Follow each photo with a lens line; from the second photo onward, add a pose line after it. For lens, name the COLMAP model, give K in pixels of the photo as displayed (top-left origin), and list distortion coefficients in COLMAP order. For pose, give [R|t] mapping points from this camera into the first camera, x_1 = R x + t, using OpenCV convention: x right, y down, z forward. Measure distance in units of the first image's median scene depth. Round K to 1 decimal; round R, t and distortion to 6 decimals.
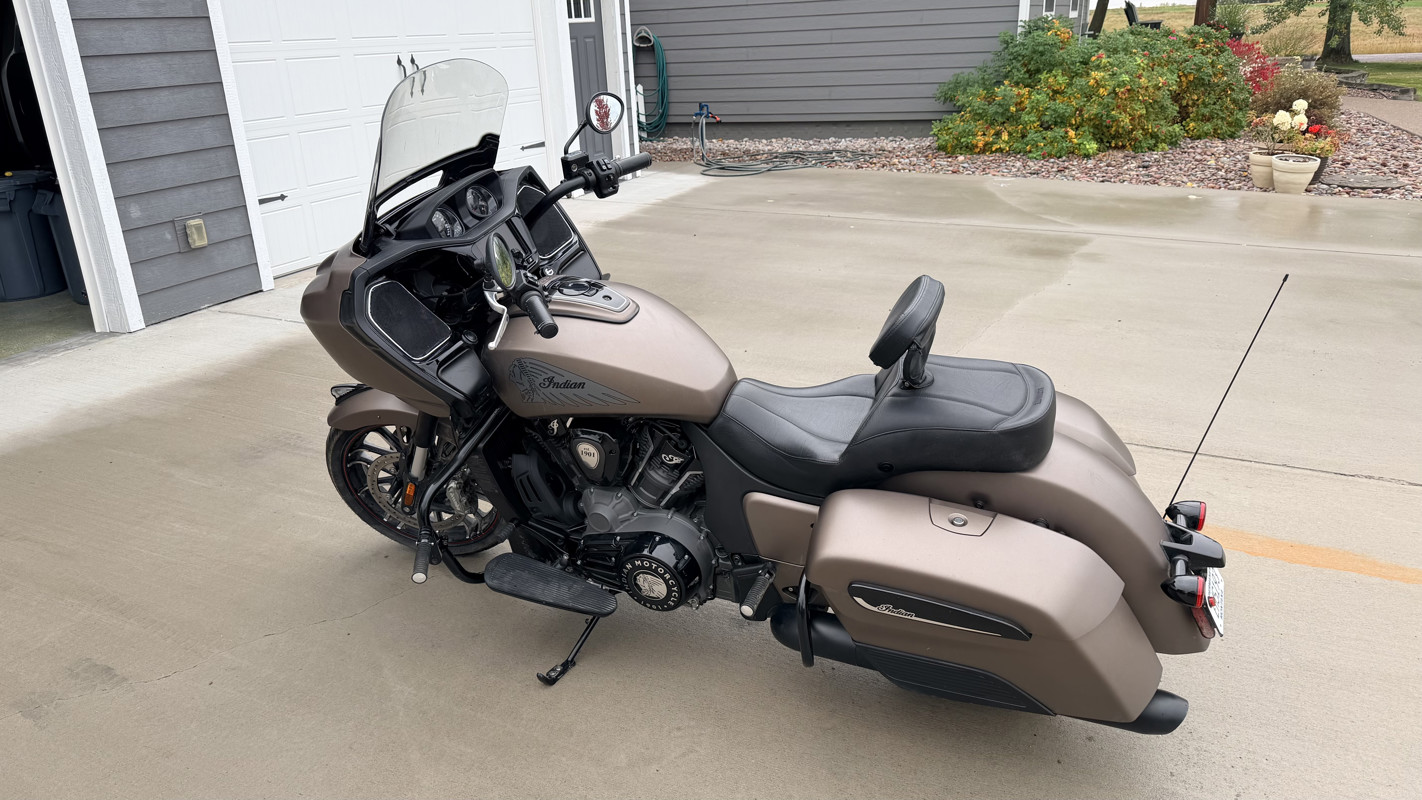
lens RADIAL K [[1003.9, 0, 711.6], [0, 1003.9, 404.3], [0, 0, 1]] dist [0.061253, -0.086747]
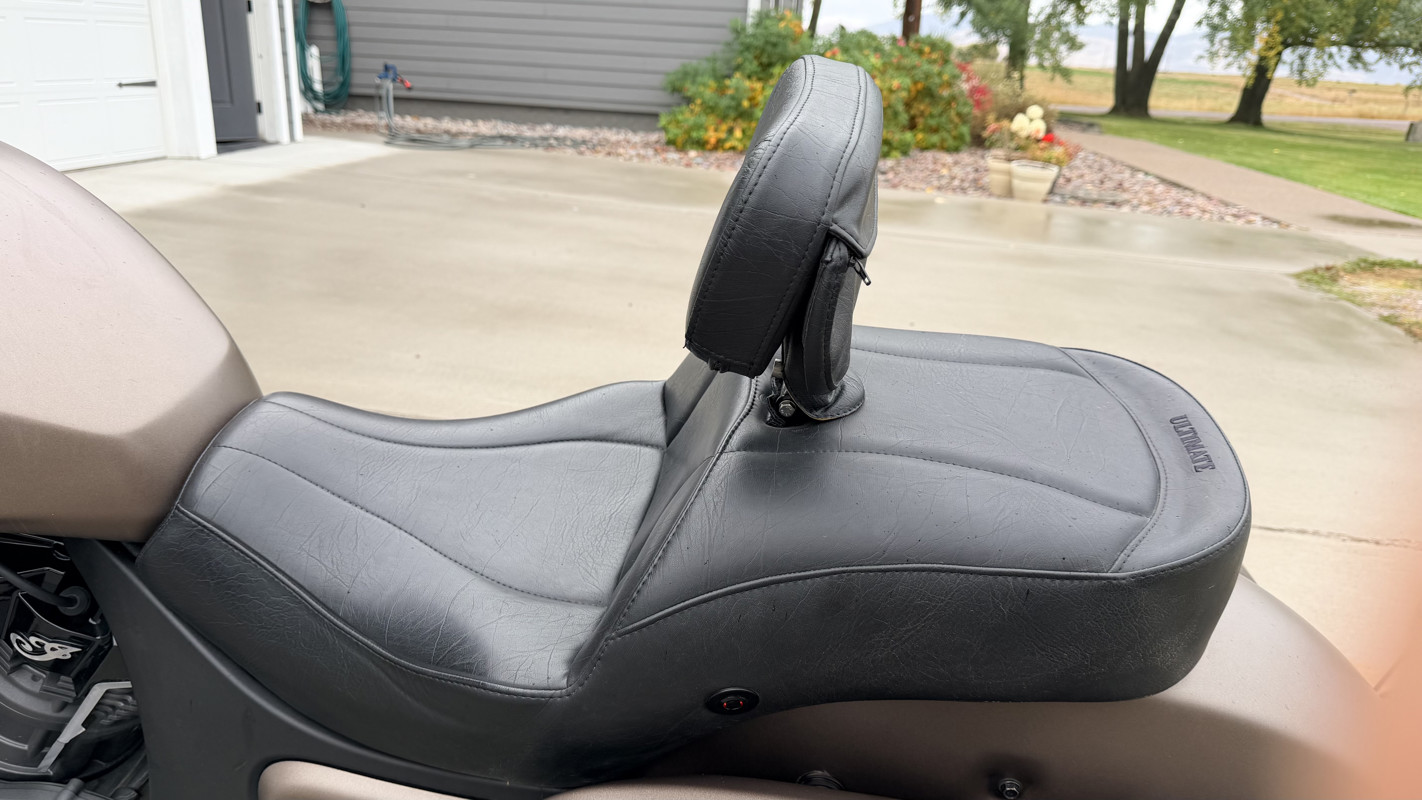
lens RADIAL K [[1003.9, 0, 711.6], [0, 1003.9, 404.3], [0, 0, 1]] dist [0.061253, -0.086747]
pose [[0.962185, -0.007215, 0.272300, 0.027546], [0.012664, 0.999753, -0.018258, -0.005063], [-0.272101, 0.021016, 0.962039, 0.220266]]
